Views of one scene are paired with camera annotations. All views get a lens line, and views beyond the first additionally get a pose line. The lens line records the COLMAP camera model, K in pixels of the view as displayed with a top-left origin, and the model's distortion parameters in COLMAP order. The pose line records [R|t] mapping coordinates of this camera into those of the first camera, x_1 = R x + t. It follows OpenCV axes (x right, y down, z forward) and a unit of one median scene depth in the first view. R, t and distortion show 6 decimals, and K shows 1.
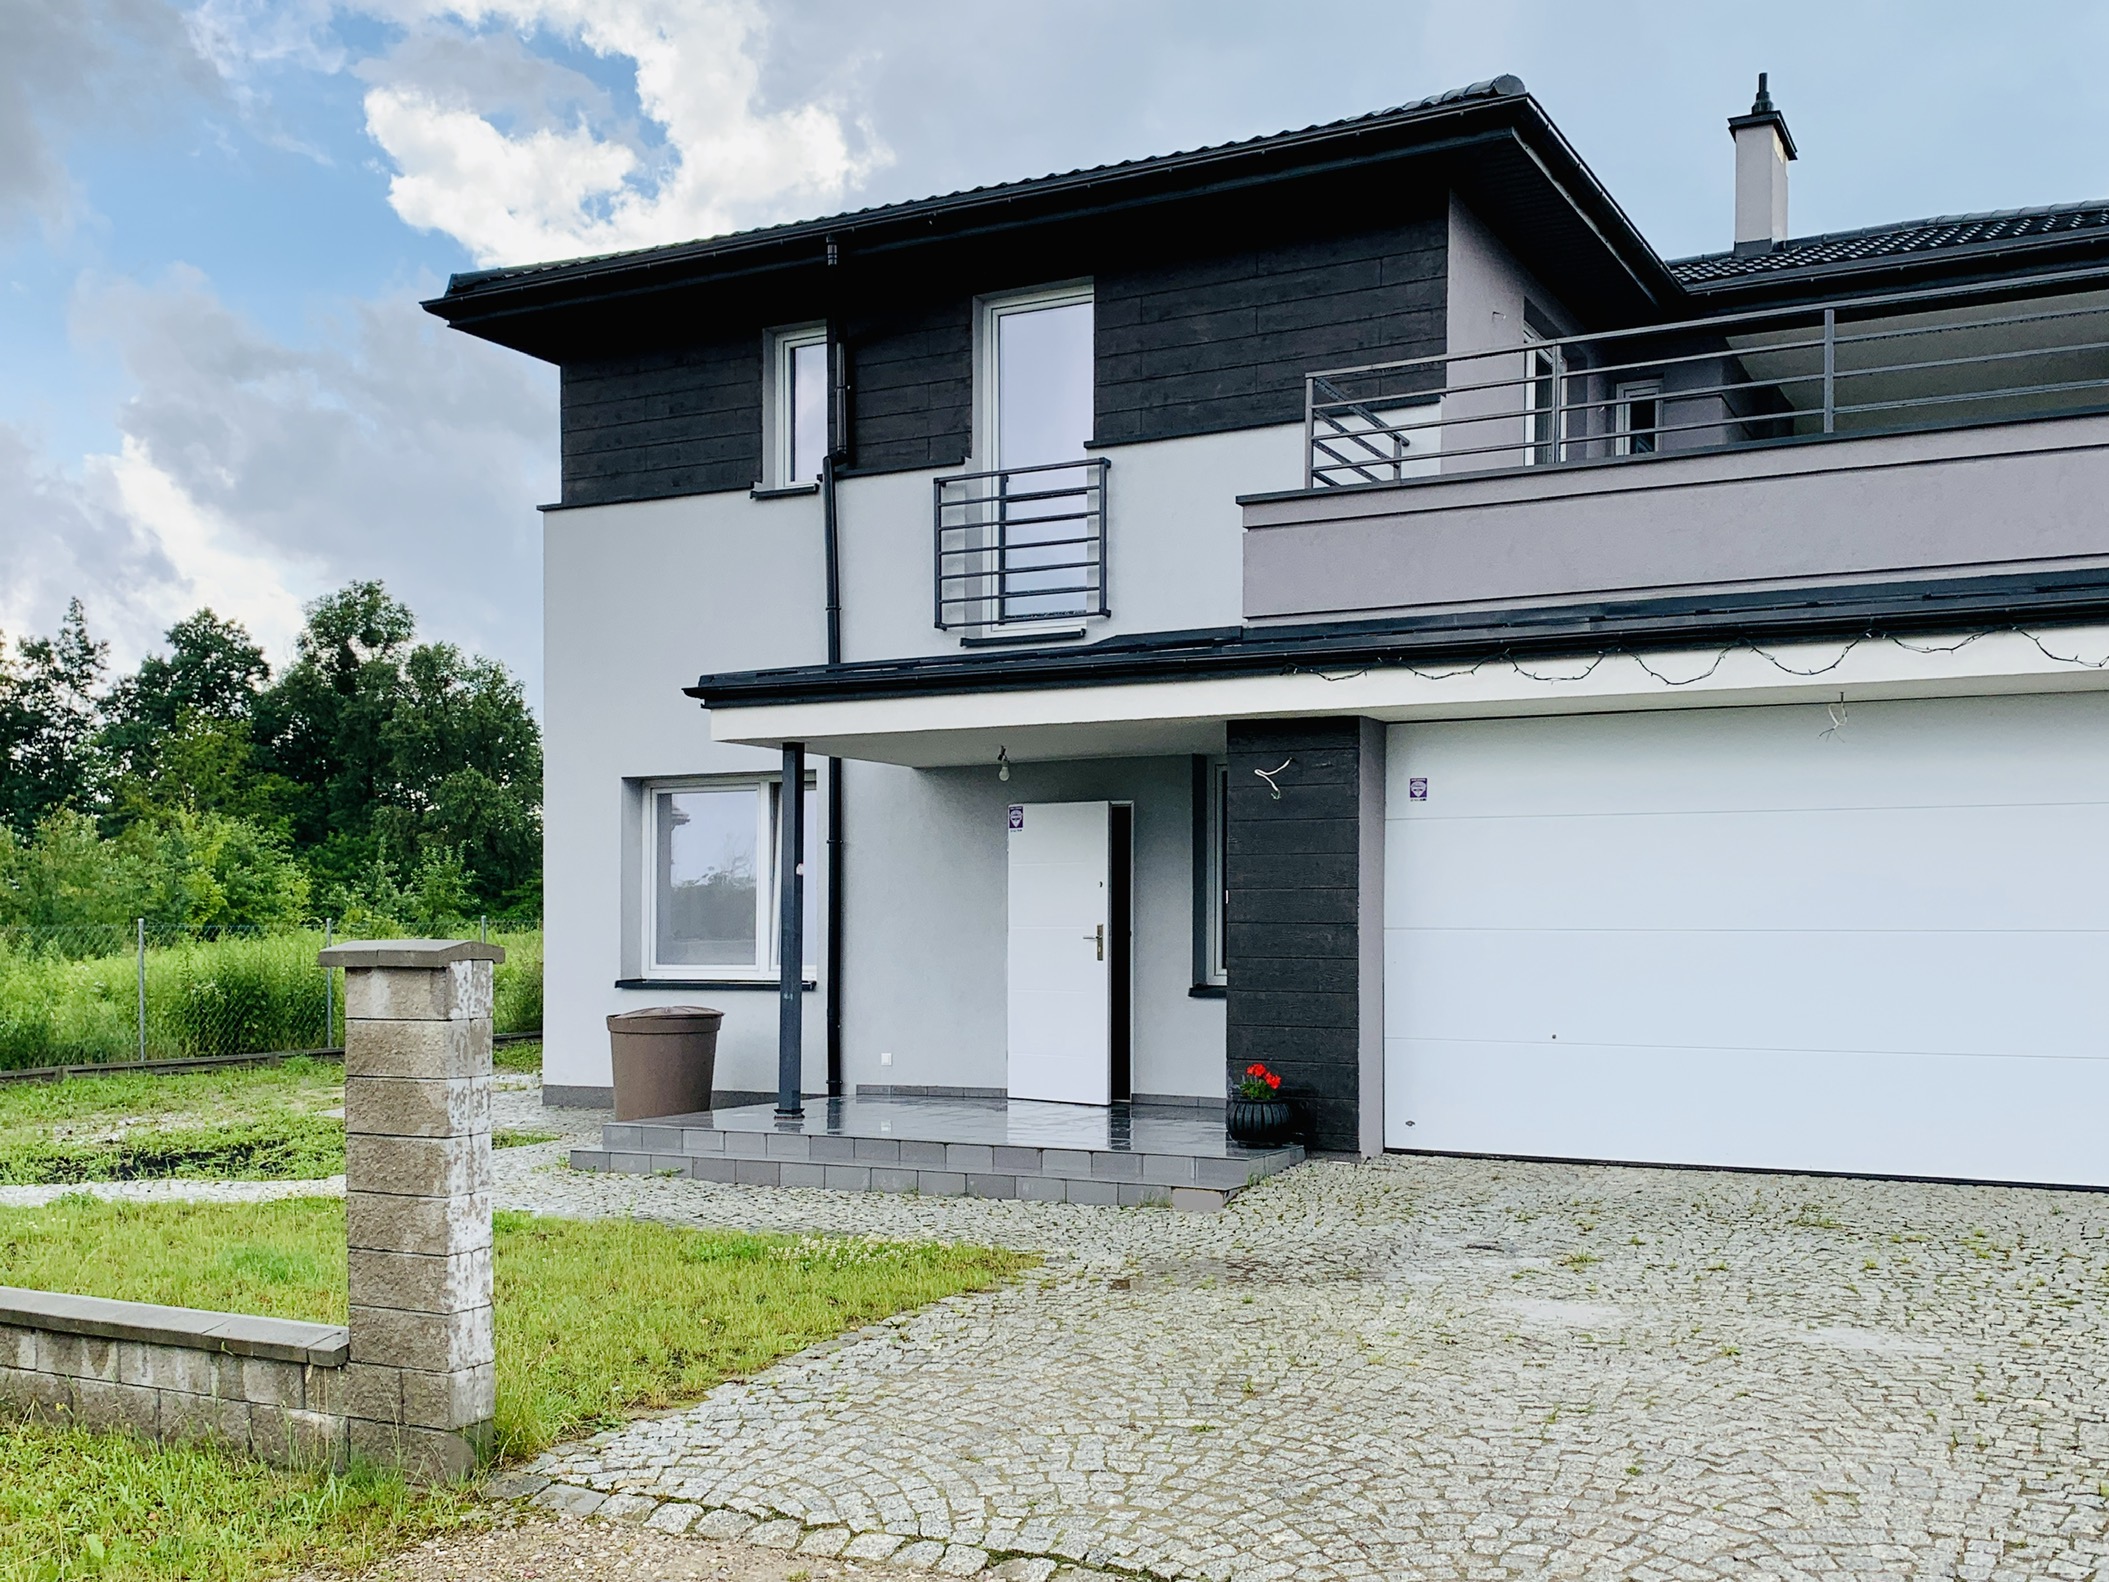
lens RADIAL K [[2006.1, 0, 1058.0], [0, 2006.1, 792.0], [0, 0, 1]] dist [0.011629, 0.000000]
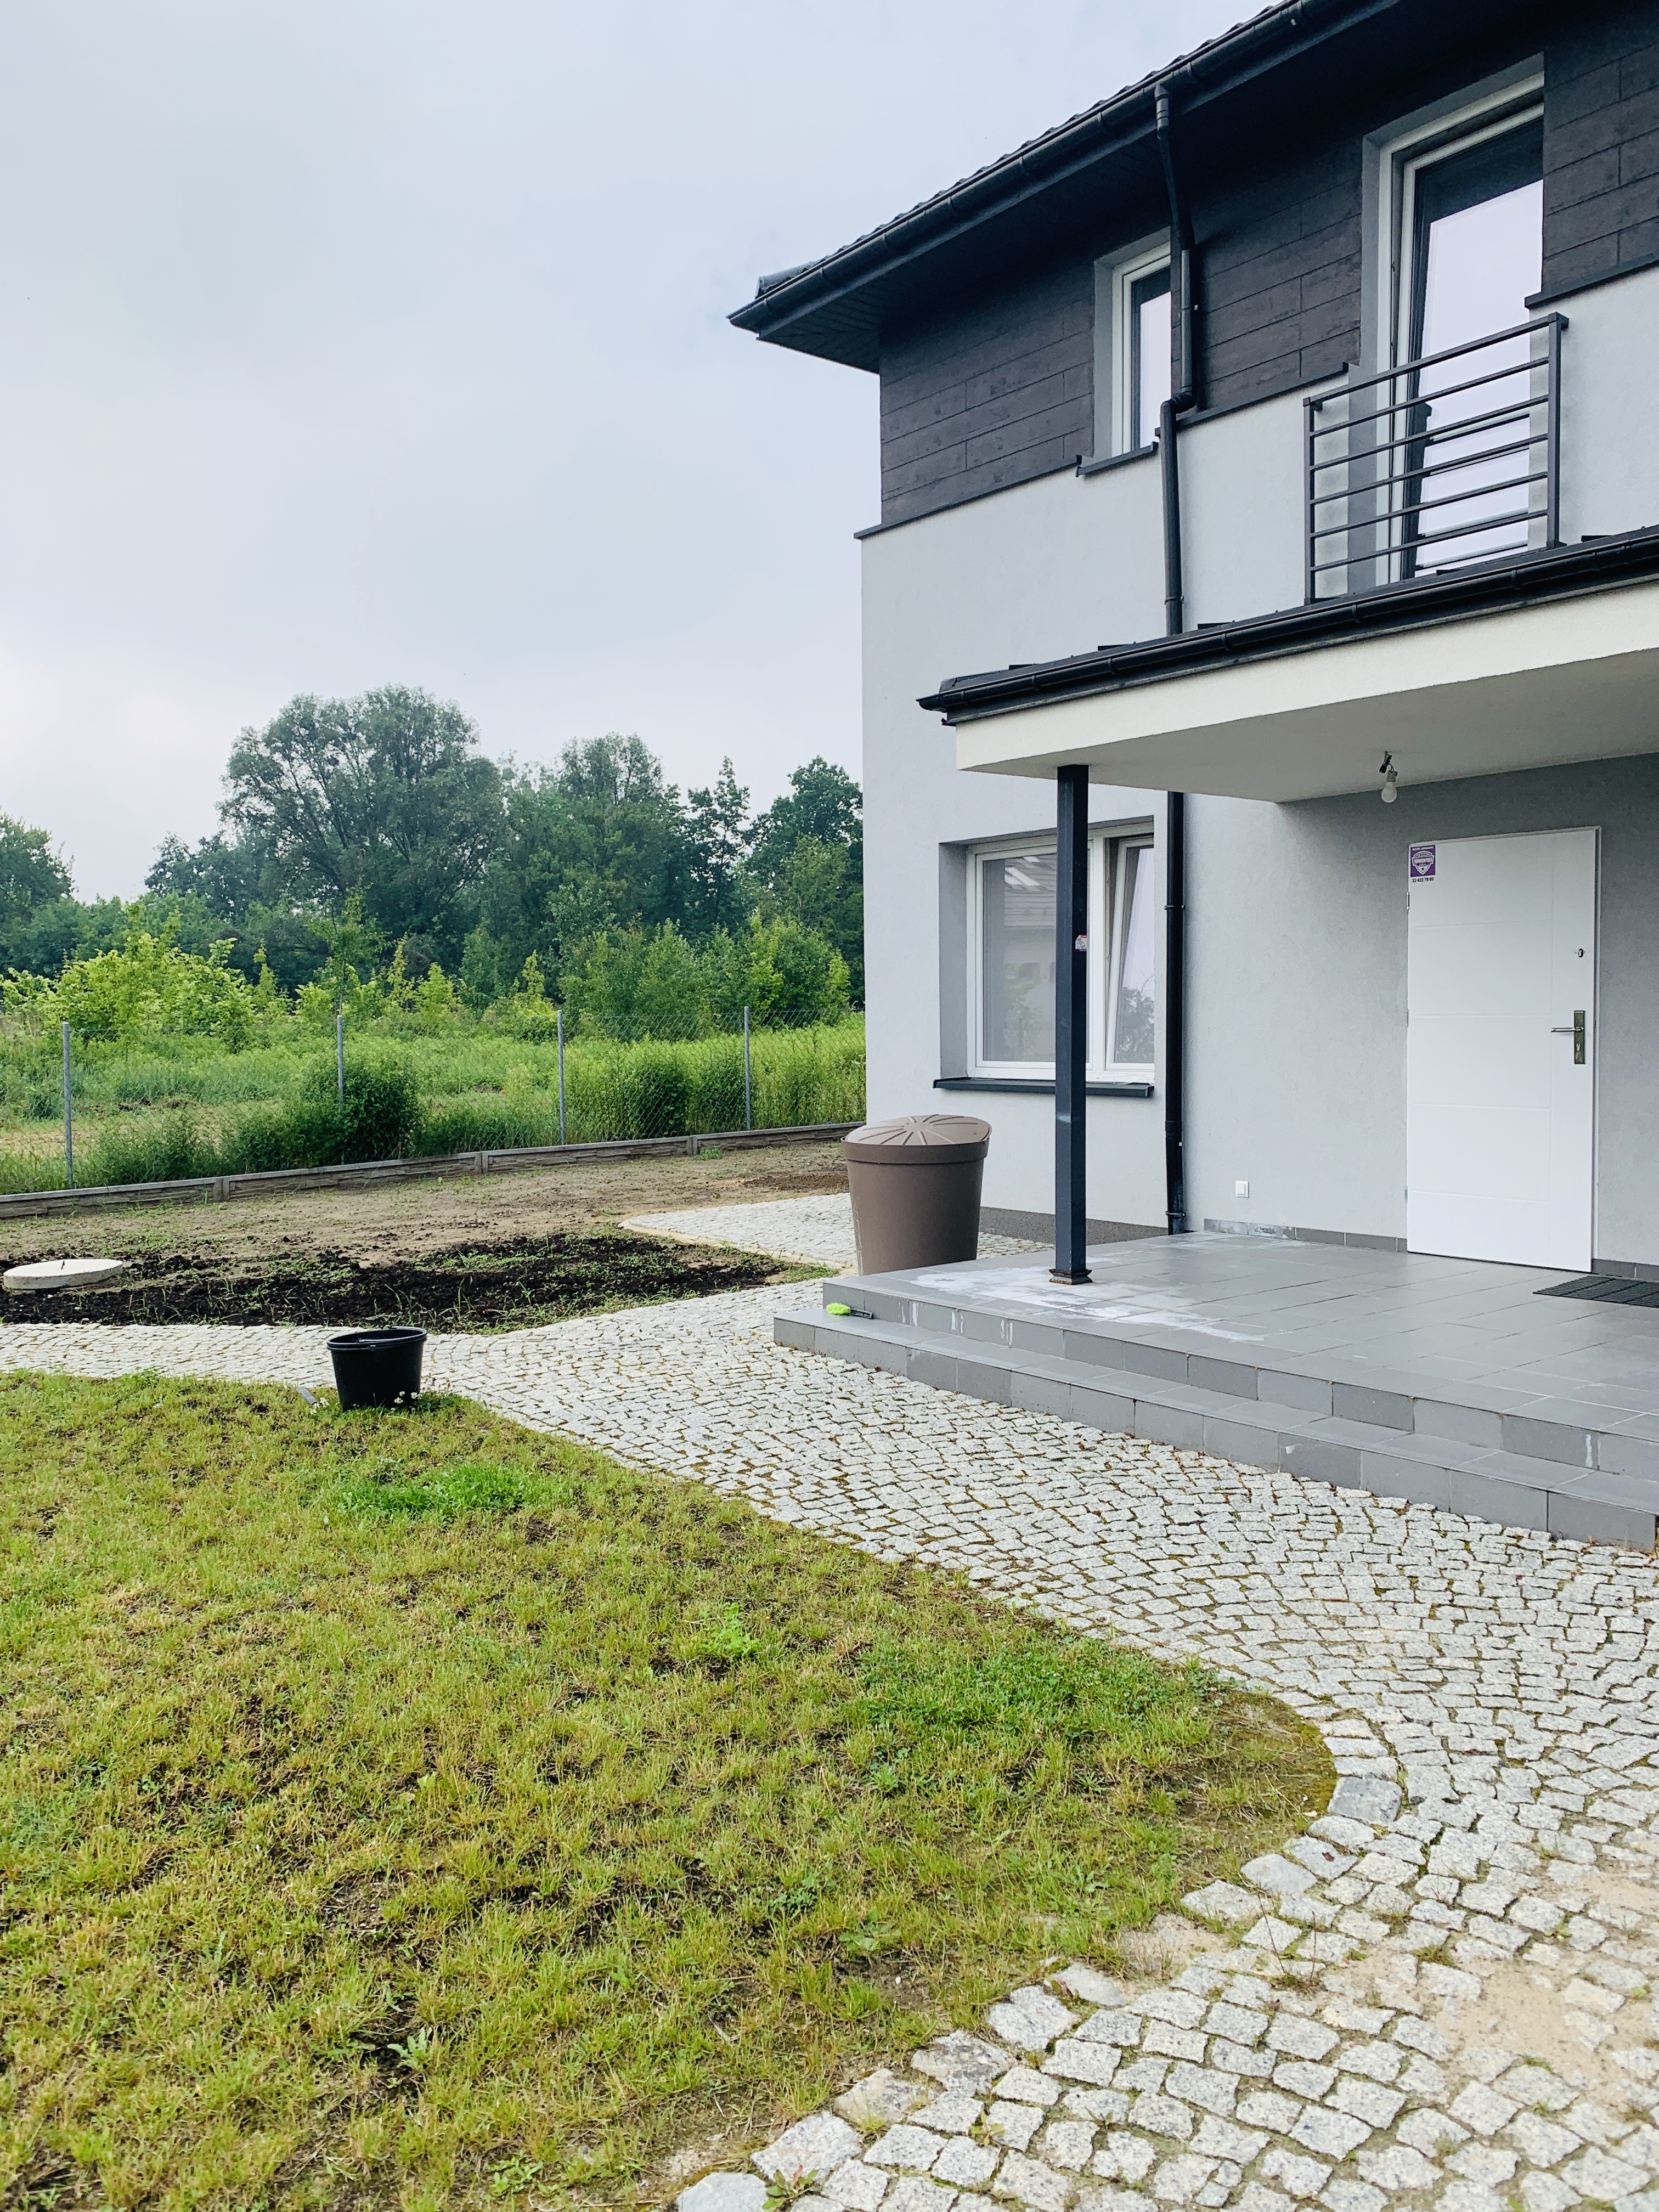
lens RADIAL K [[1678.3, 0, 824.3], [0, 1678.3, 1095.9], [0, 0, 1]] dist [-0.000865, -0.016696]
pose [[0.919524, 0.008068, -0.392952, 0.018069], [0.040767, 0.992439, 0.115774, 0.016024], [0.390914, -0.122477, 0.912242, 0.332494]]
